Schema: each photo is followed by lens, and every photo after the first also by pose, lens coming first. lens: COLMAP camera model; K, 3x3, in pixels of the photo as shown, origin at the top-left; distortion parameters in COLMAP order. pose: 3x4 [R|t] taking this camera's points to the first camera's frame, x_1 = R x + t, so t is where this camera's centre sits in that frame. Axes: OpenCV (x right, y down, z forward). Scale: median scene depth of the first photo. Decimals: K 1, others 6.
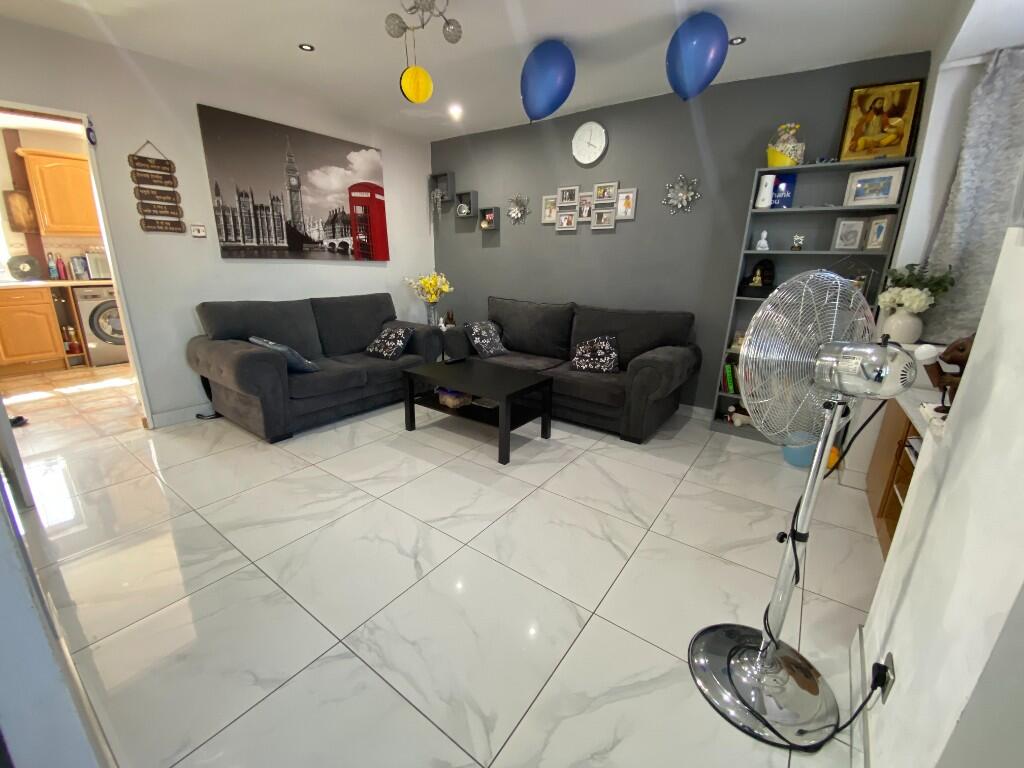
lens RADIAL K [[418.5, 0, 508.0], [0, 418.5, 385.7], [0, 0, 1]] dist [-0.017740, -0.006340]
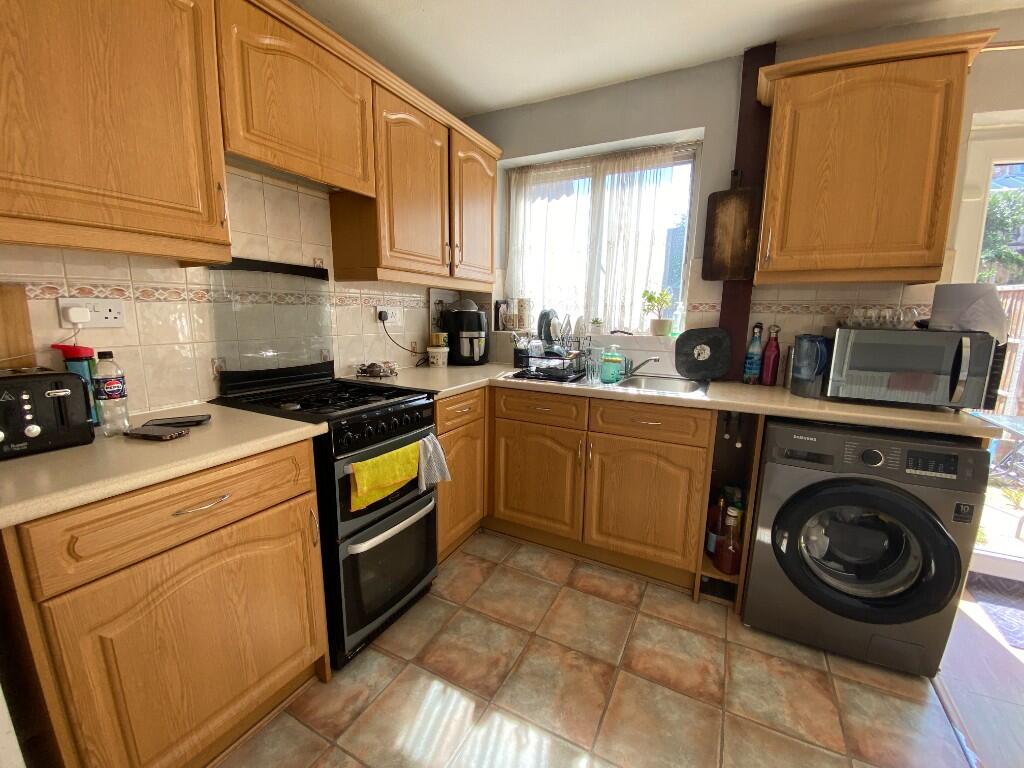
lens RADIAL K [[418.5, 0, 508.9], [0, 418.5, 388.7], [0, 0, 1]] dist [-0.017740, -0.006340]
pose [[0.136997, 0.157174, -0.978023, -0.728595], [-0.288794, 0.950777, 0.112343, -0.237811], [0.947539, 0.267056, 0.175644, 0.689133]]
